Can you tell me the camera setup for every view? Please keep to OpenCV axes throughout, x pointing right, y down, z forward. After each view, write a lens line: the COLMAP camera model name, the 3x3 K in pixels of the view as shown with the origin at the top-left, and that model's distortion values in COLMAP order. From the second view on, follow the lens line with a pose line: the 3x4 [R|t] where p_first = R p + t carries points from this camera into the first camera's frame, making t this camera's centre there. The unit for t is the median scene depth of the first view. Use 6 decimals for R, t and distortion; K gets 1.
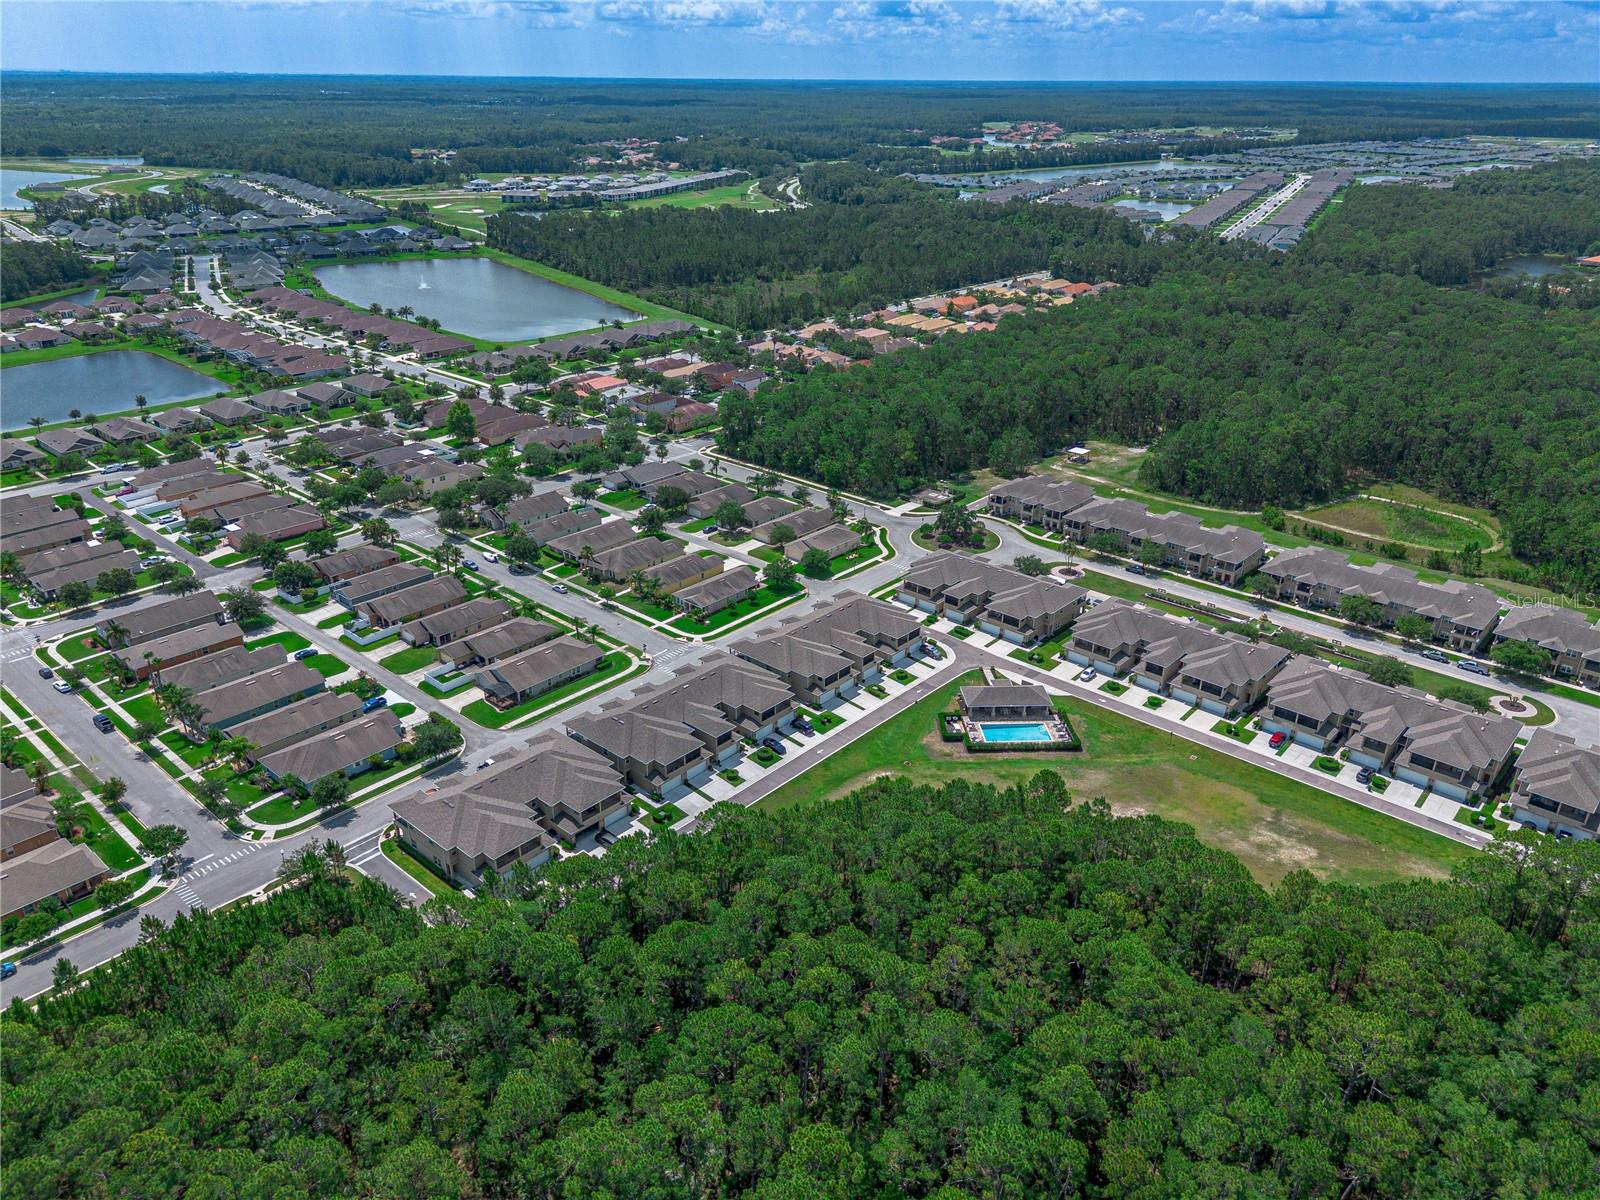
lens RADIAL K [[1131.6, 0, 800.9], [0, 1131.6, 589.9], [0, 0, 1]] dist [0.074942, -0.073482]
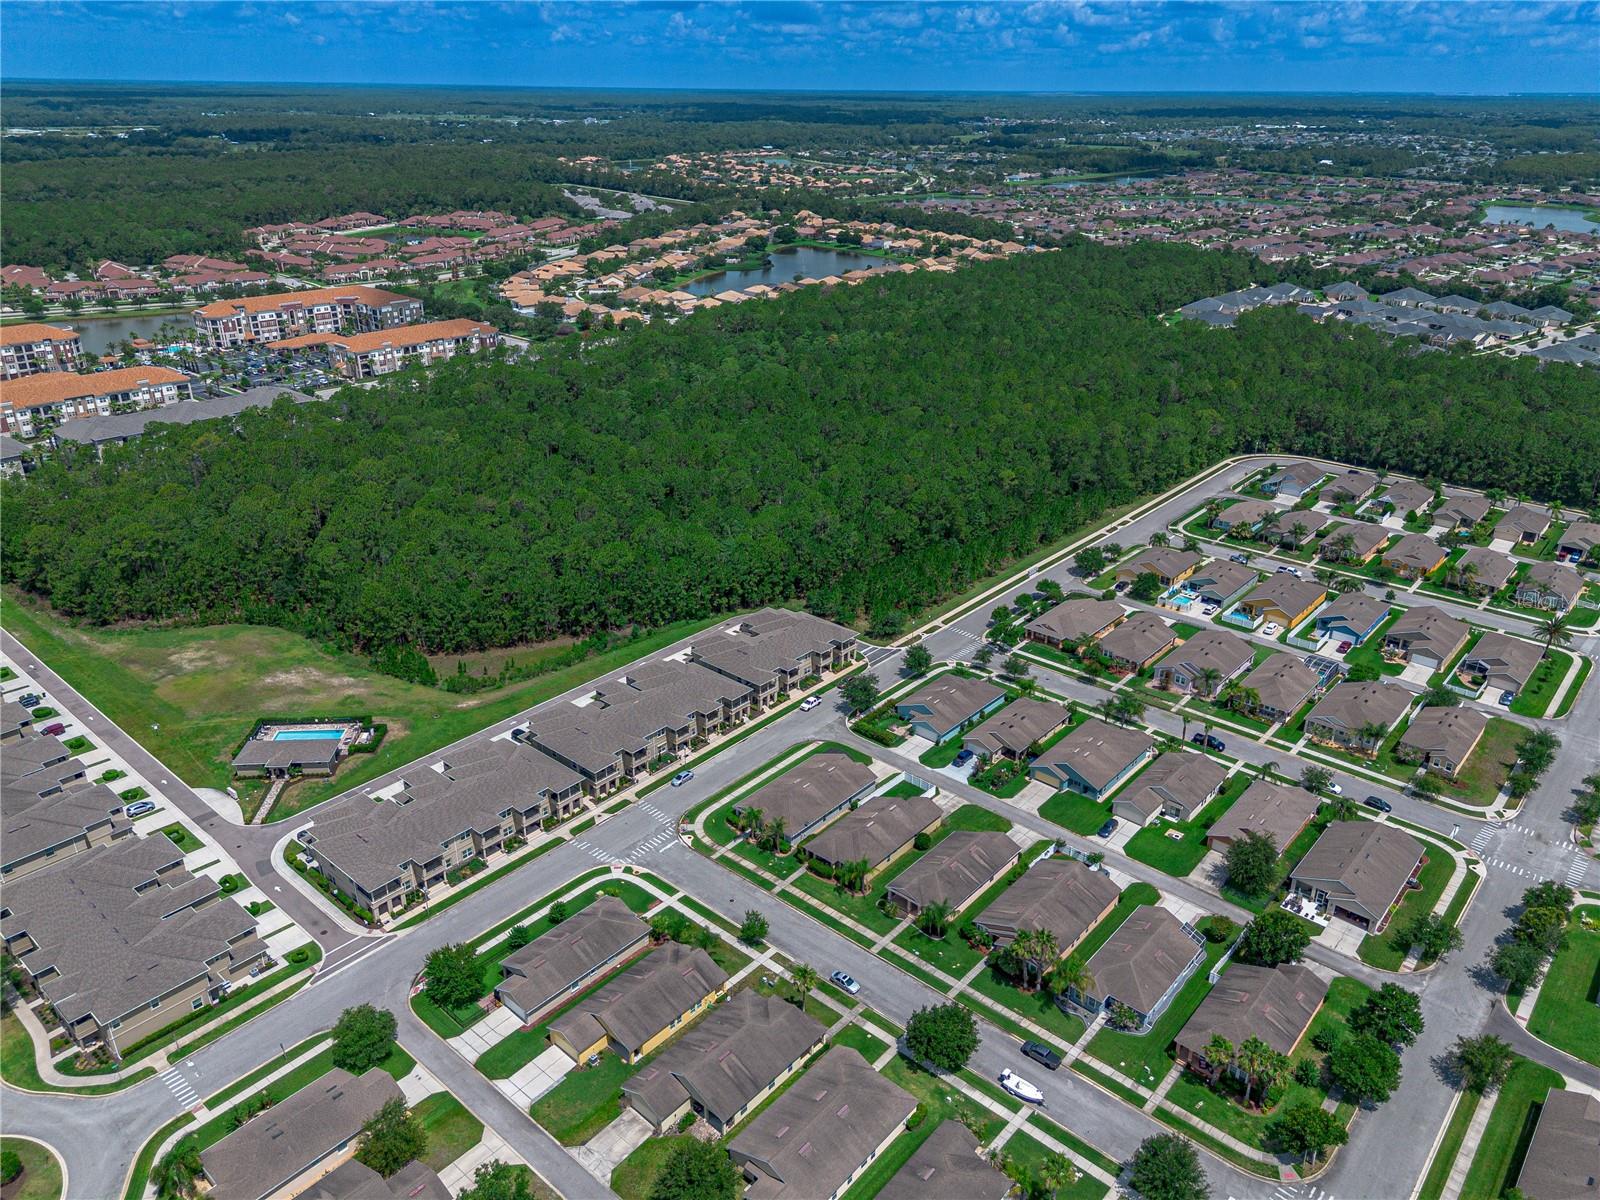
lens RADIAL K [[1131.6, 0, 800.9], [0, 1131.6, 589.9], [0, 0, 1]] dist [0.074942, -0.073482]
pose [[-0.999747, -0.012995, -0.018364, -0.206636], [-0.022345, 0.668305, 0.743551, -0.662924], [0.002610, 0.743774, -0.668427, 1.452237]]
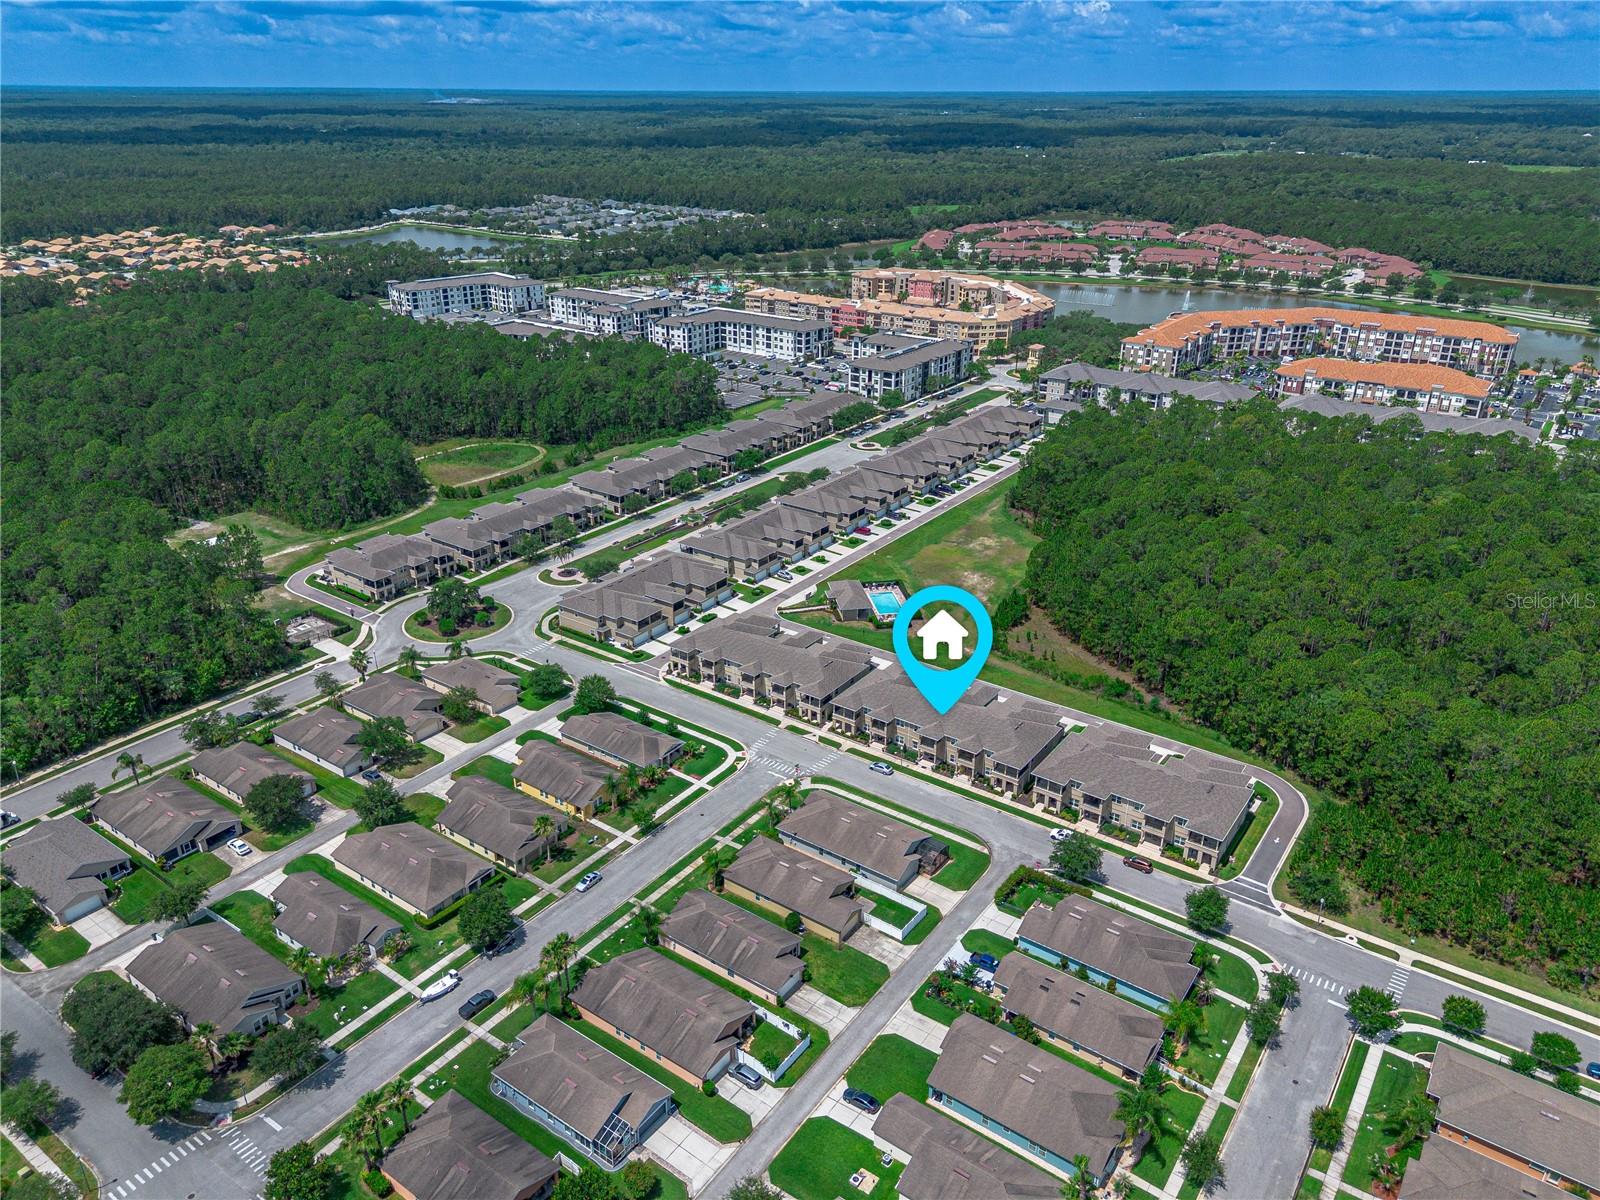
lens RADIAL K [[1131.6, 0, 800.9], [0, 1131.6, 589.9], [0, 0, 1]] dist [0.074942, -0.073482]
pose [[-0.104148, -0.409759, 0.906229, -0.872043], [0.405719, 0.814416, 0.414872, -0.417231], [-0.908045, 0.410882, 0.081427, 0.901343]]
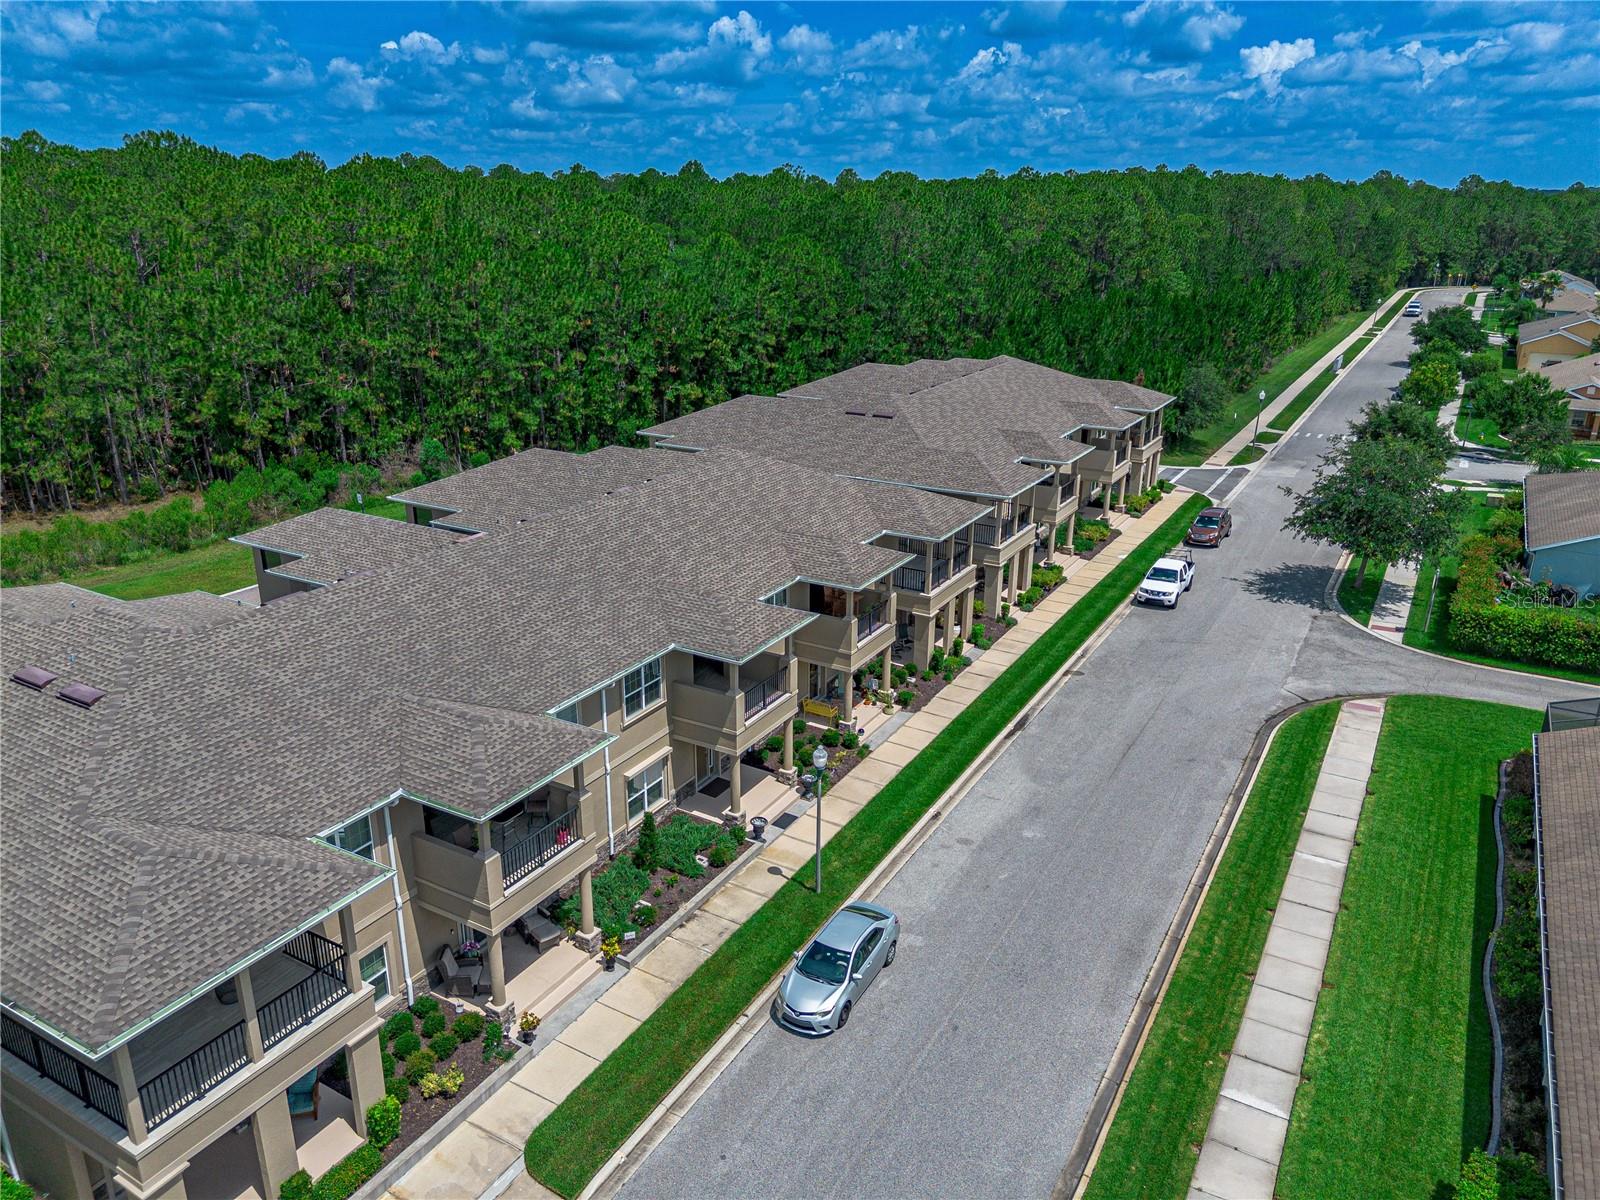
lens RADIAL K [[1131.6, 0, 800.9], [0, 1131.6, 589.9], [0, 0, 1]] dist [0.074942, -0.073482]
pose [[-0.979016, 0.042991, -0.199196, -0.105015], [-0.105831, 0.728075, 0.677279, -0.029103], [0.174147, 0.684148, -0.708247, 1.035269]]
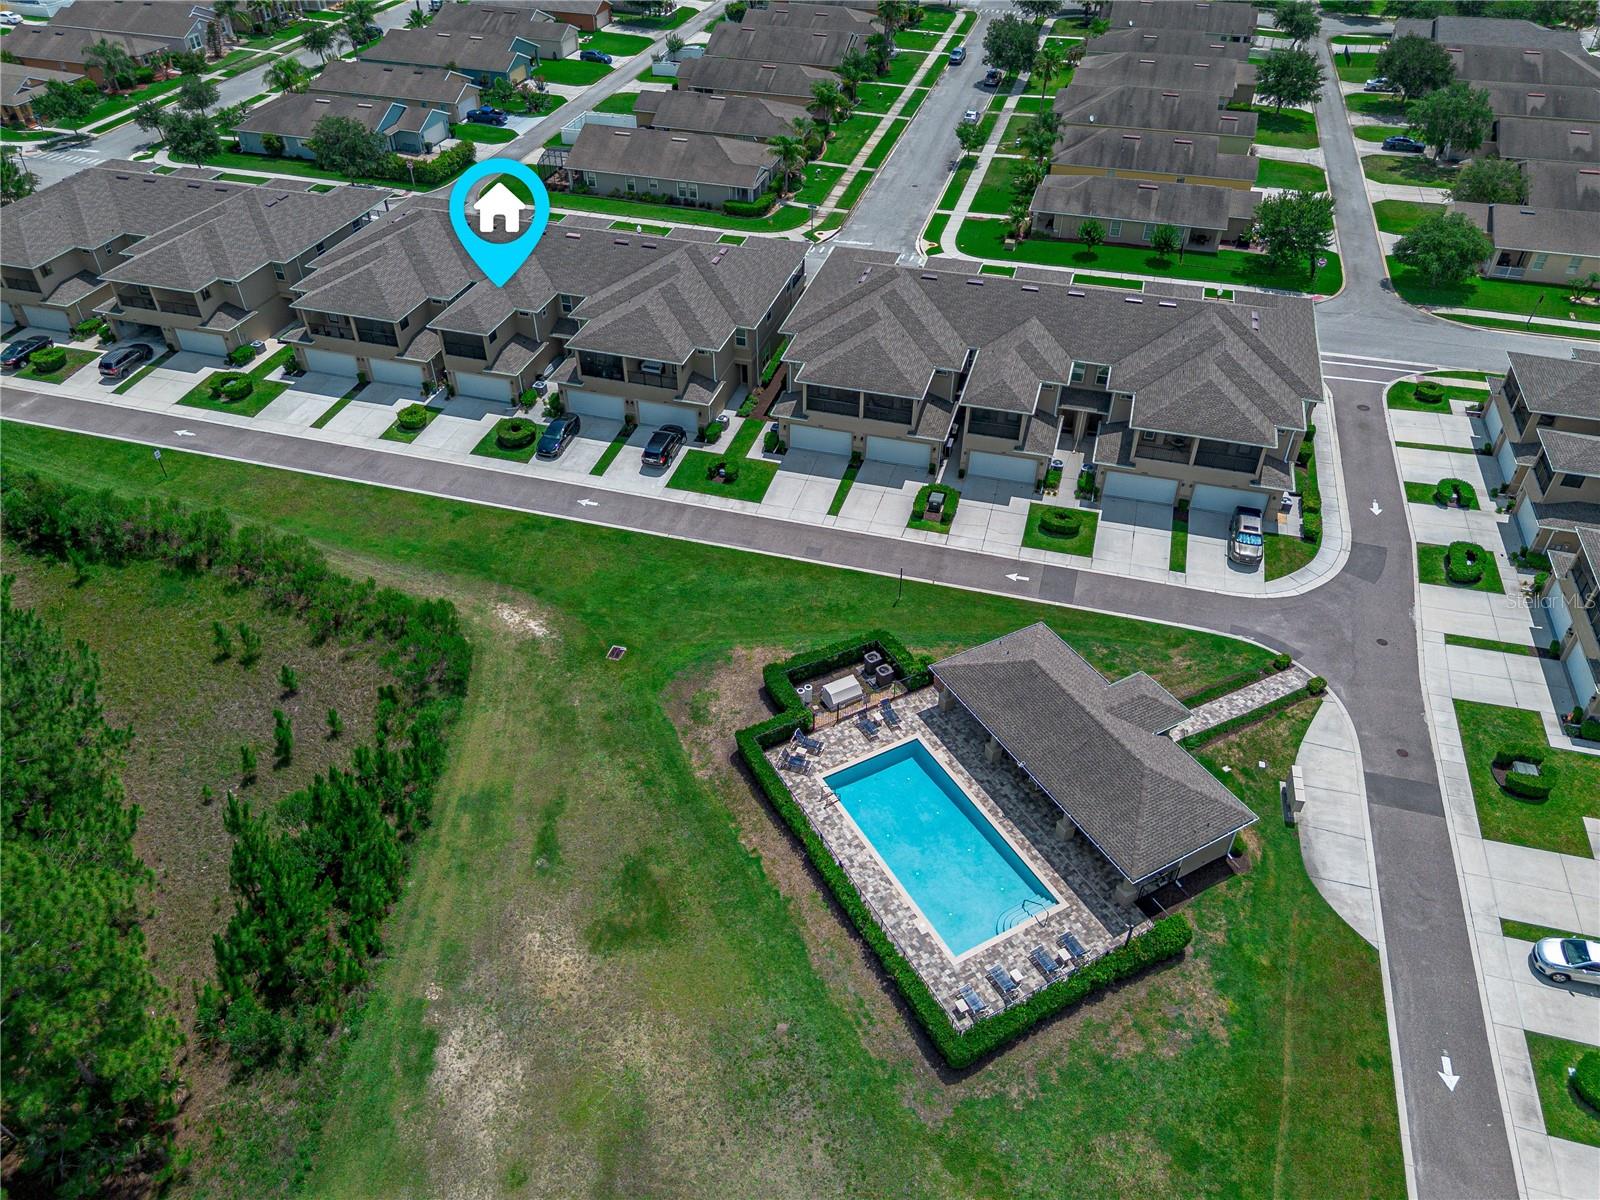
lens RADIAL K [[1131.6, 0, 800.9], [0, 1131.6, 589.9], [0, 0, 1]] dist [0.074942, -0.073482]
pose [[0.432182, 0.562355, -0.704965, 0.304492], [-0.366453, 0.823806, 0.432500, -0.025165], [0.823973, 0.071417, 0.562111, 0.756107]]
